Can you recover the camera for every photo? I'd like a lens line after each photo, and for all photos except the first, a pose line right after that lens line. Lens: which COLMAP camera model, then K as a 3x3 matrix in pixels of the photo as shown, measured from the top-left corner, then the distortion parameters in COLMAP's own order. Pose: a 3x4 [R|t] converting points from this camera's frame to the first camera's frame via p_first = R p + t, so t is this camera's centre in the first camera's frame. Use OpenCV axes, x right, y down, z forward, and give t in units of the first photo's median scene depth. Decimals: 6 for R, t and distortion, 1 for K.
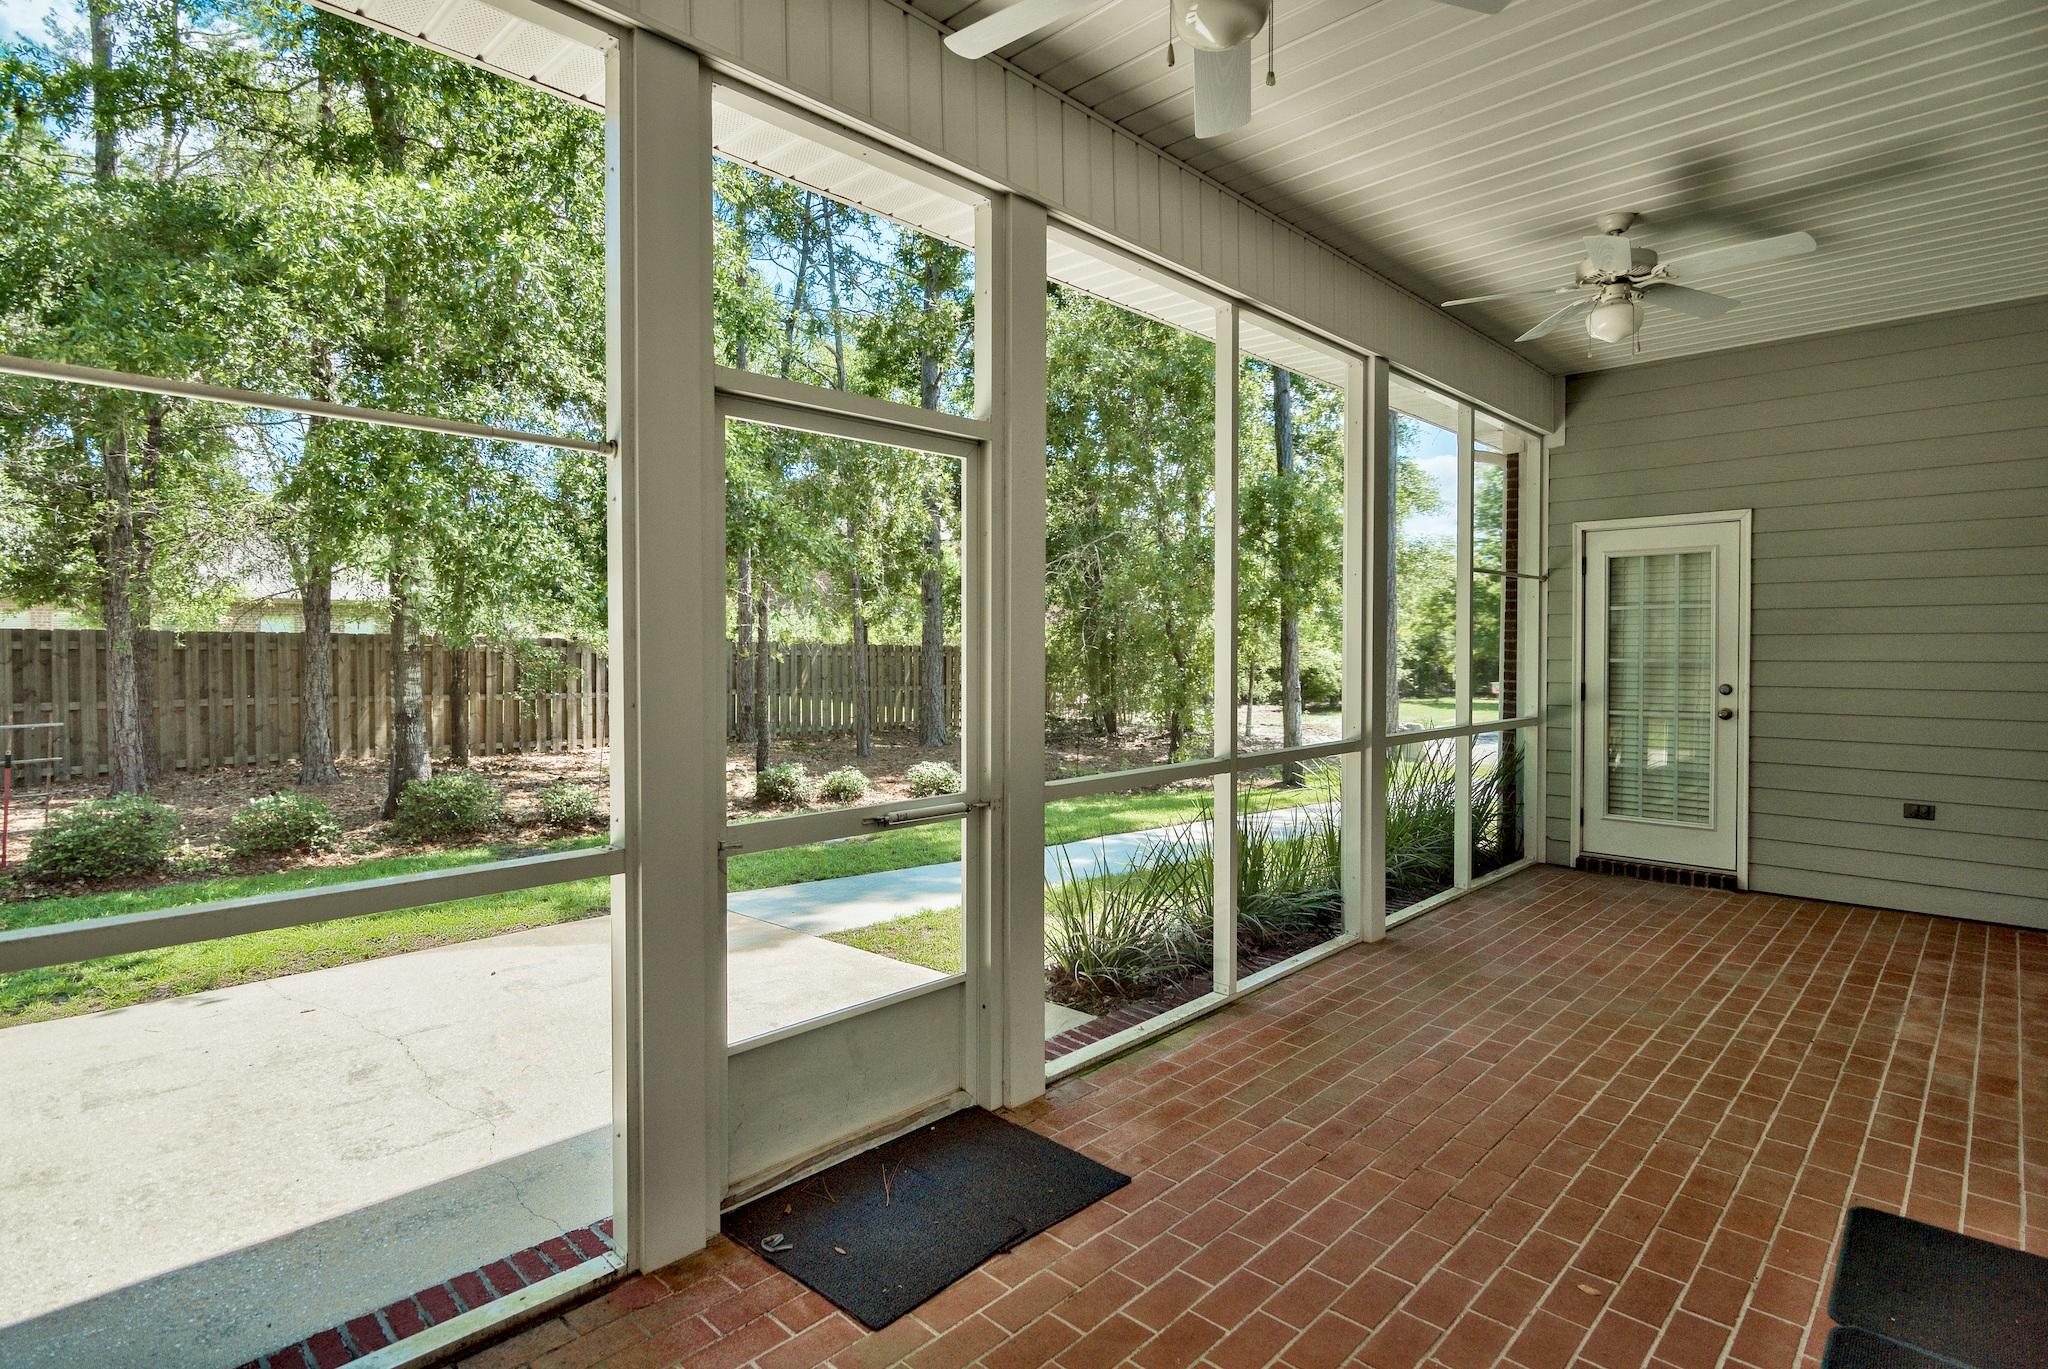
lens RADIAL K [[1032.1, 0, 1012.5], [0, 1032.1, 676.7], [0, 0, 1]] dist [0.000593, -0.000170]
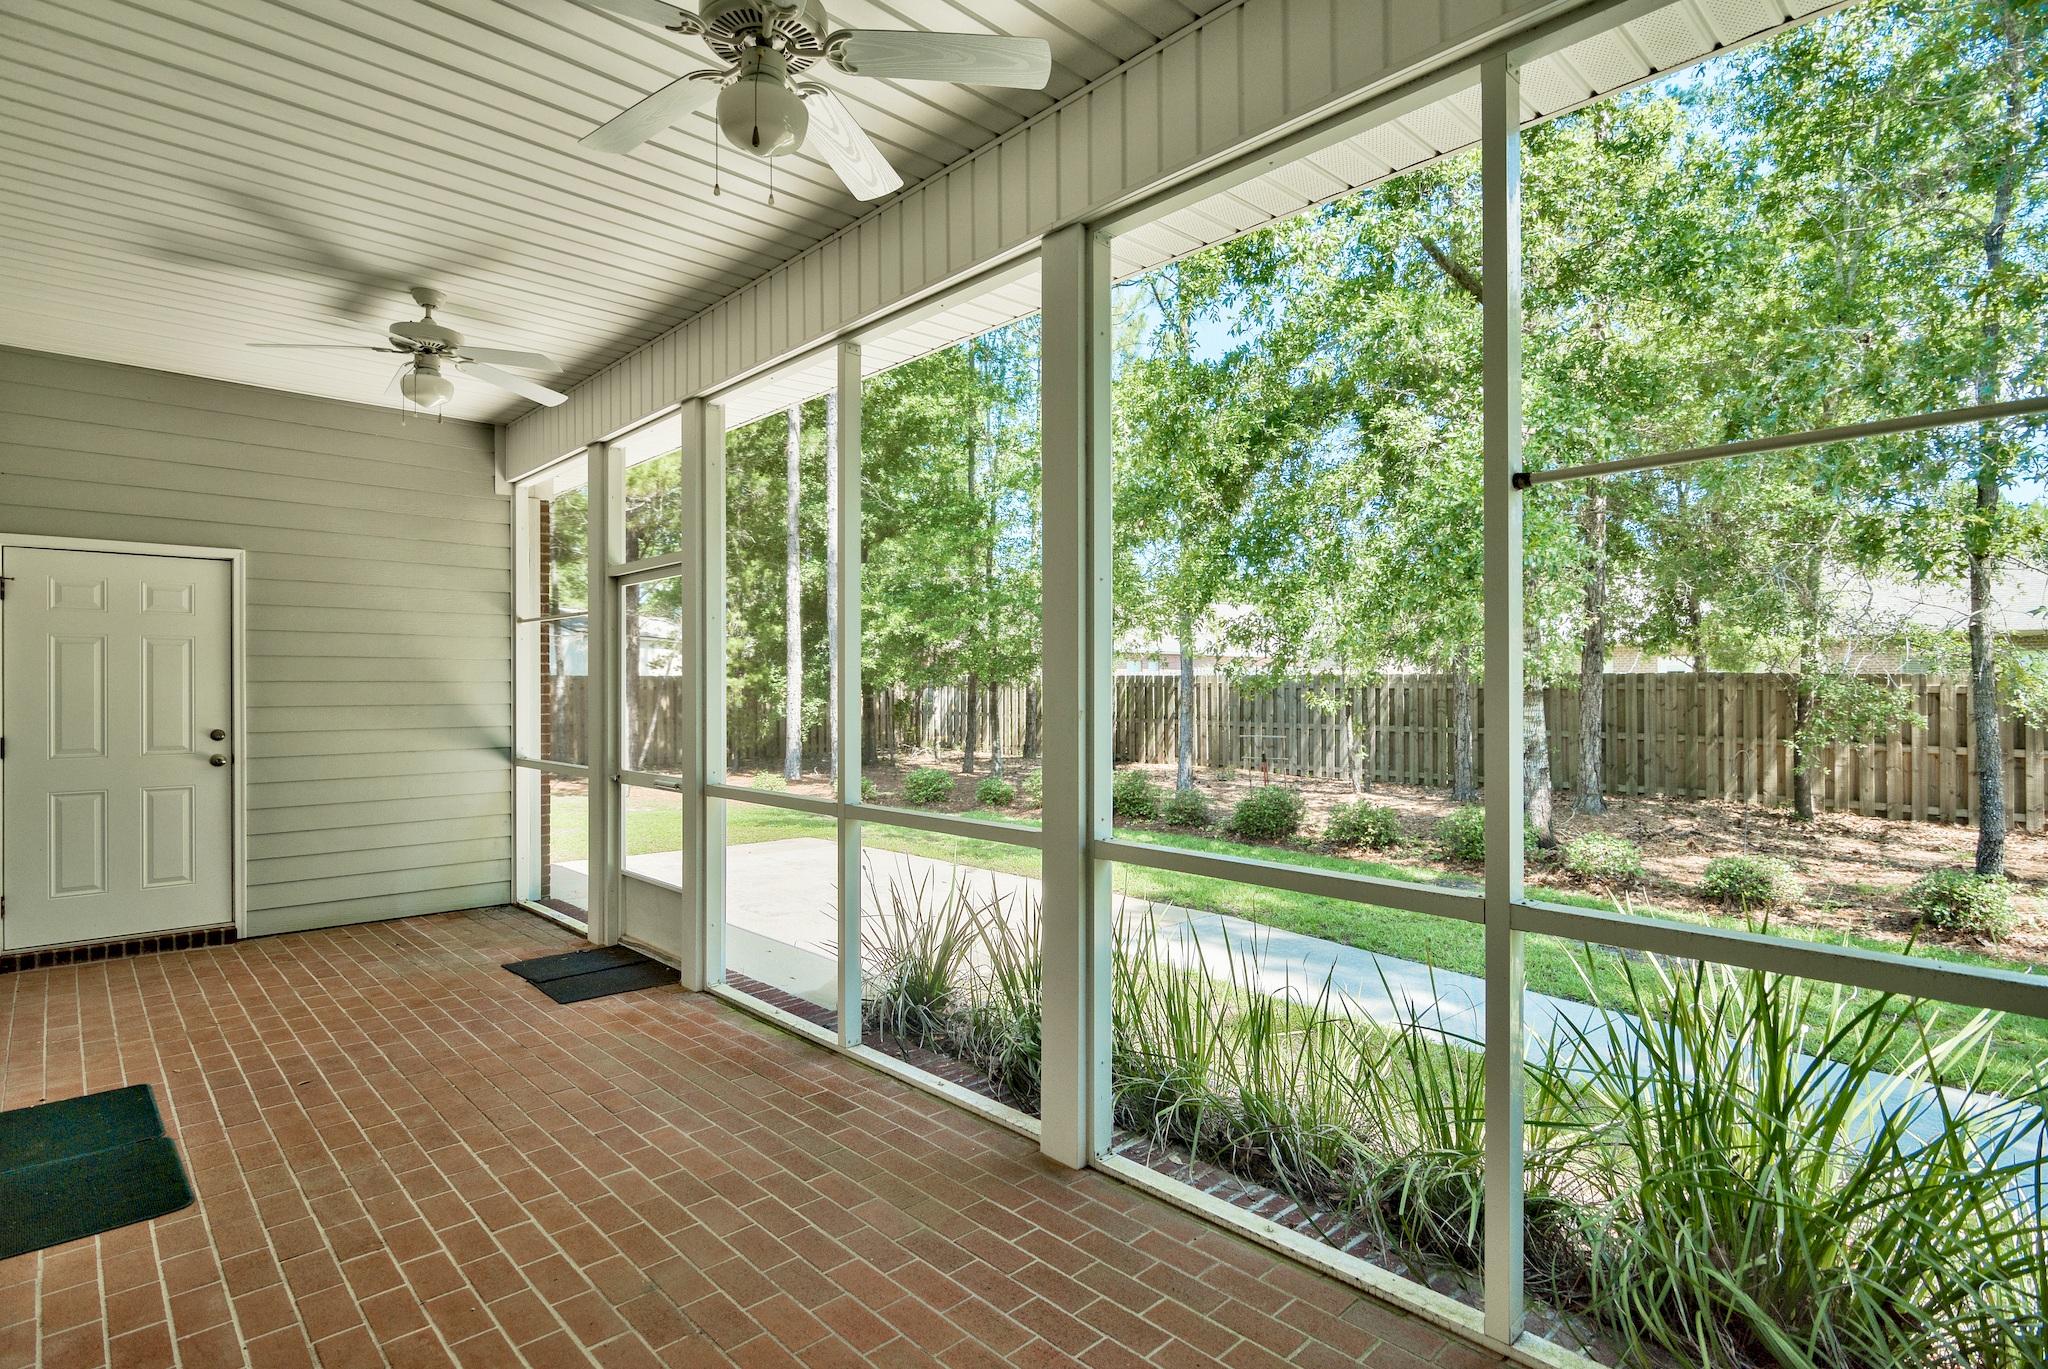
lens RADIAL K [[1028.2, 0, 1016.6], [0, 1028.2, 690.4], [0, 0, 1]] dist [-0.001246, -0.000161]
pose [[-0.045964, 0.002100, -0.998941, 1.311500], [-0.026265, 0.999650, 0.003310, -0.038790], [0.998598, 0.026389, -0.045892, 1.345107]]
